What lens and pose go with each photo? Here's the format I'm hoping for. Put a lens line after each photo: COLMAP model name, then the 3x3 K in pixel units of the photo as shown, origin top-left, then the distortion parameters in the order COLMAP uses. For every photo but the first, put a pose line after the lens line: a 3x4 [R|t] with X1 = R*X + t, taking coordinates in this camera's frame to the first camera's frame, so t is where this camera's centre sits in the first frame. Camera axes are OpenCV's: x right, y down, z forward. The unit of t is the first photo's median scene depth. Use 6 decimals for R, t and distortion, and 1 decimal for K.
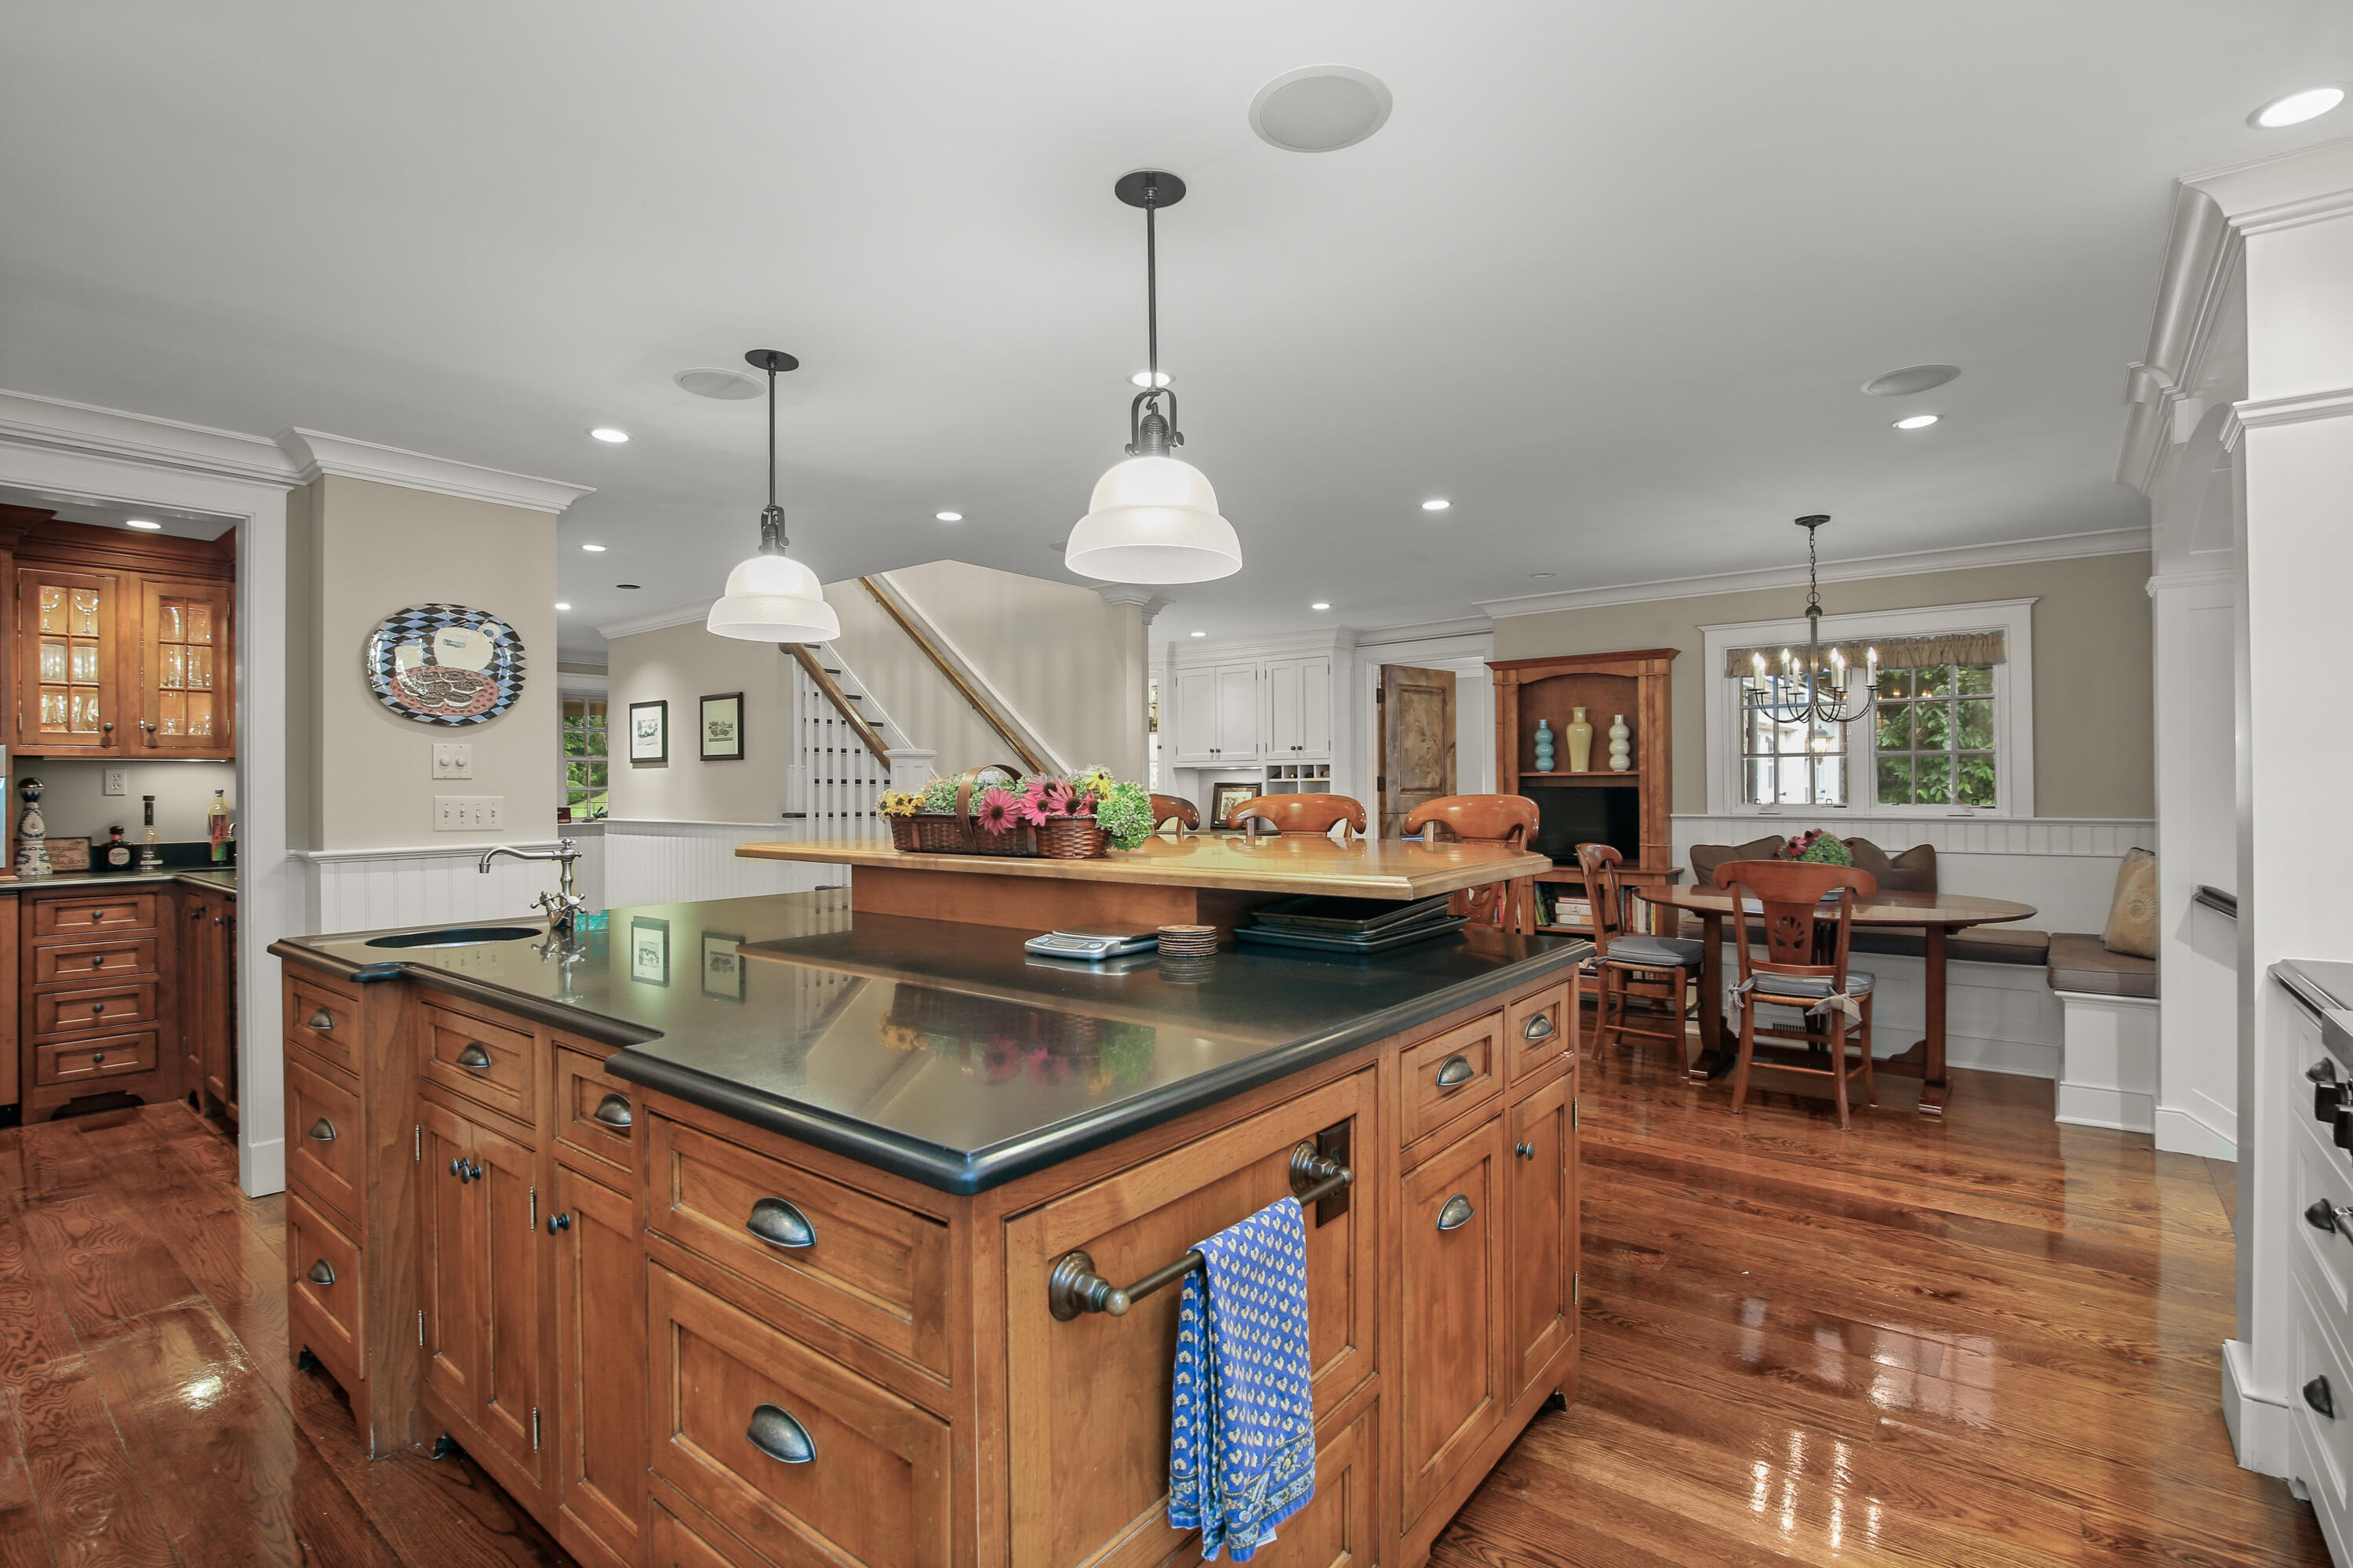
lens RADIAL K [[1103.8, 0, 1174.2], [0, 1103.8, 782.5], [0, 0, 1]] dist [-0.018004, -0.000160]
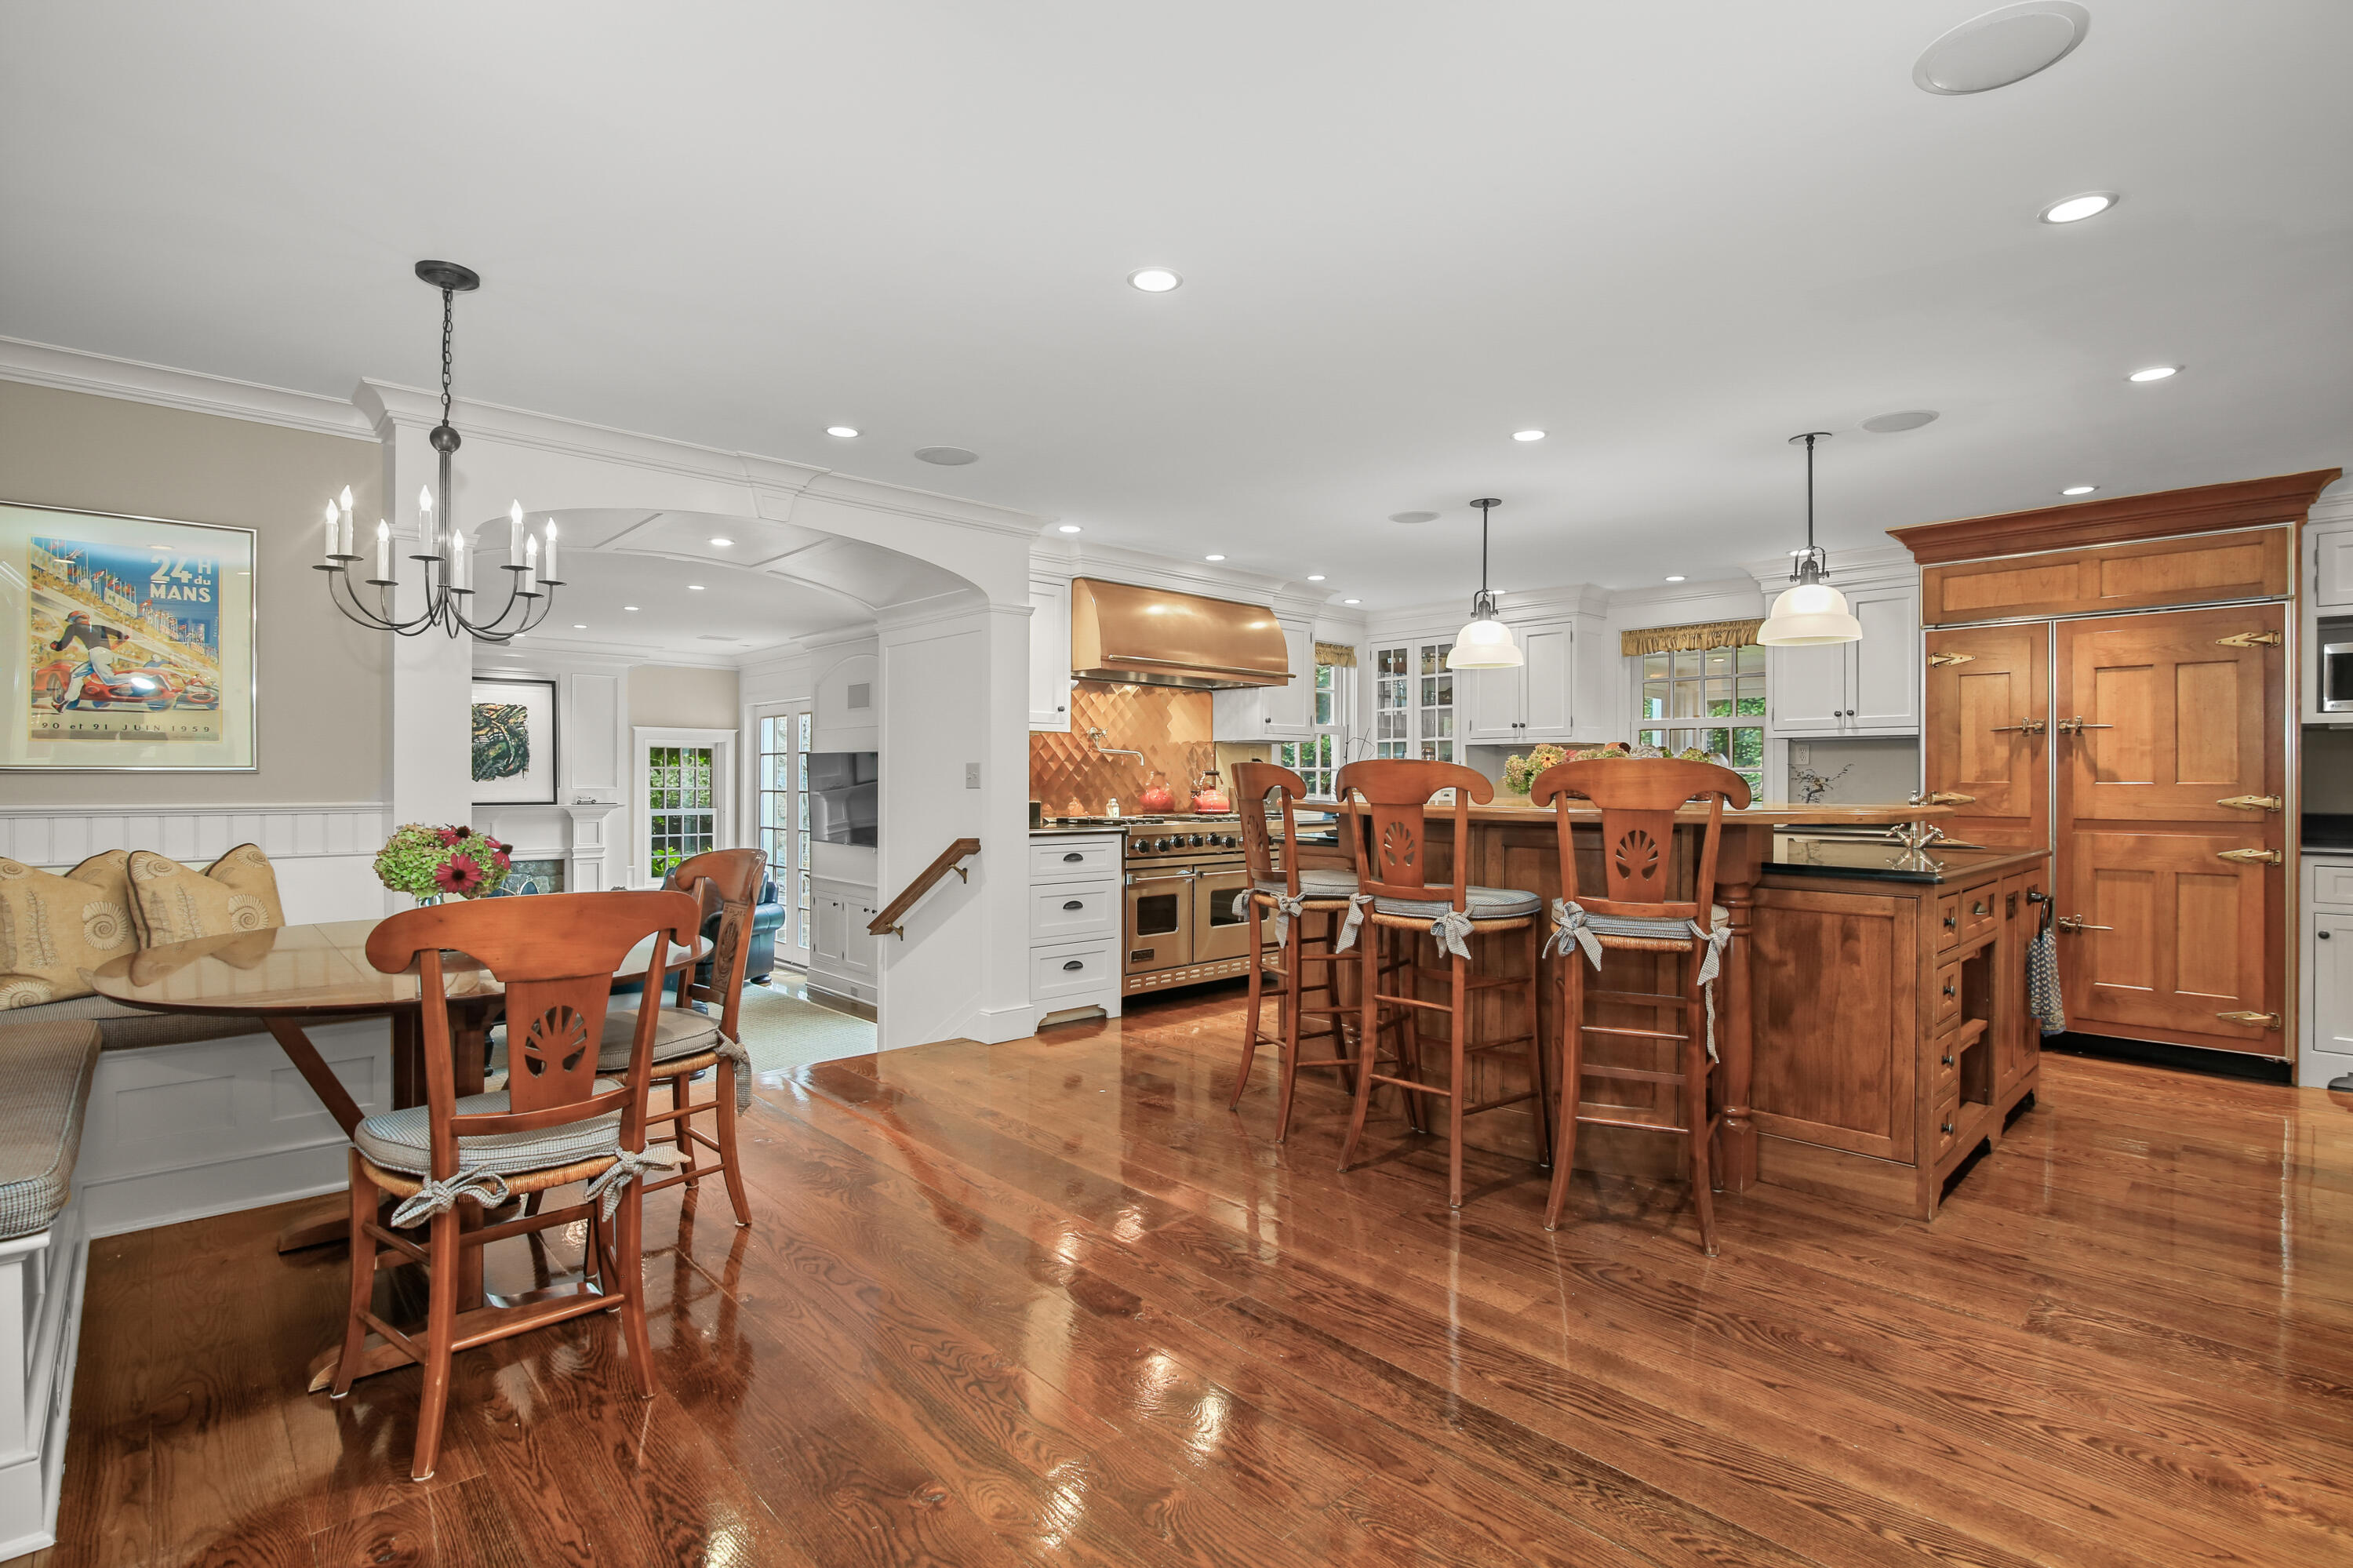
lens RADIAL K [[1103.8, 0, 1174.2], [0, 1103.8, 782.5], [0, 0, 1]] dist [-0.018004, -0.000160]
pose [[-0.990173, 0.001290, 0.139841, 0.127231], [0.001430, 0.999999, 0.000901, 0.020401], [-0.139840, 0.001093, -0.990174, 1.410455]]
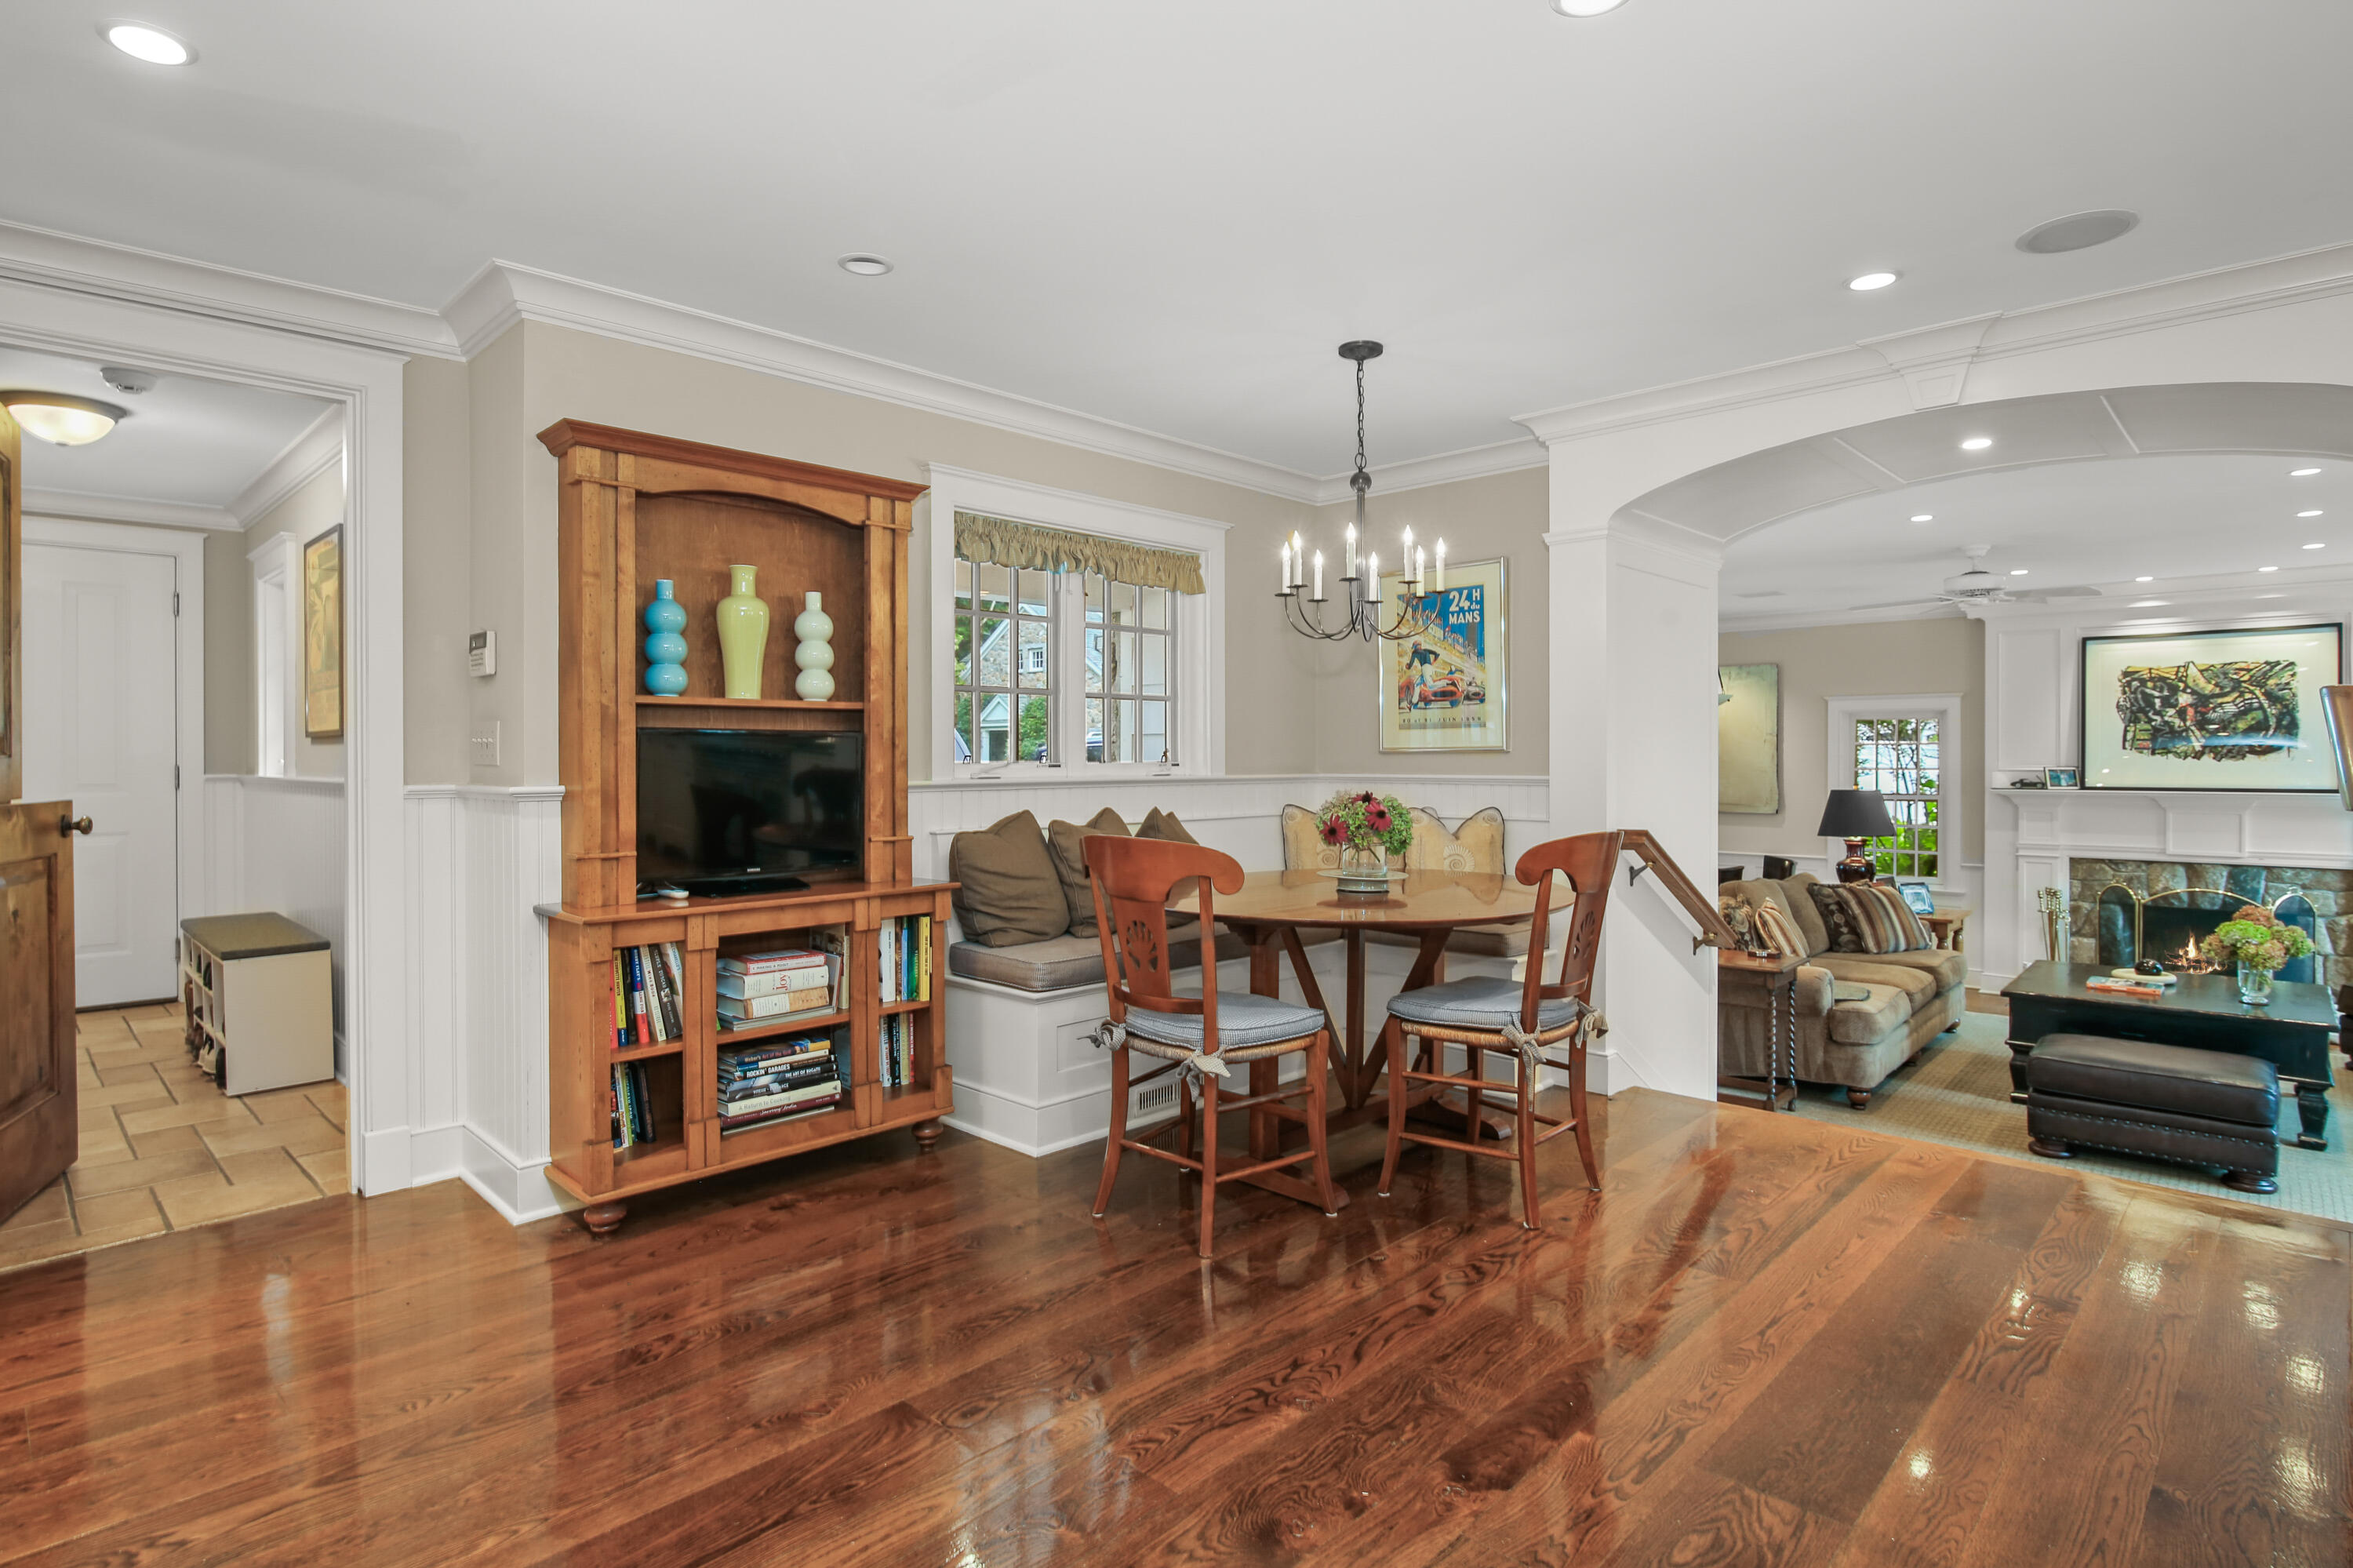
lens RADIAL K [[1213.1, 0, 1171.7], [0, 1213.1, 756.8], [0, 0, 1]] dist [-0.015607, 0.000067]
pose [[0.096560, 0.006387, 0.995307, -0.186339], [-0.001270, 0.999979, -0.006294, 0.024457], [-0.995326, -0.000657, 0.096566, 0.981434]]
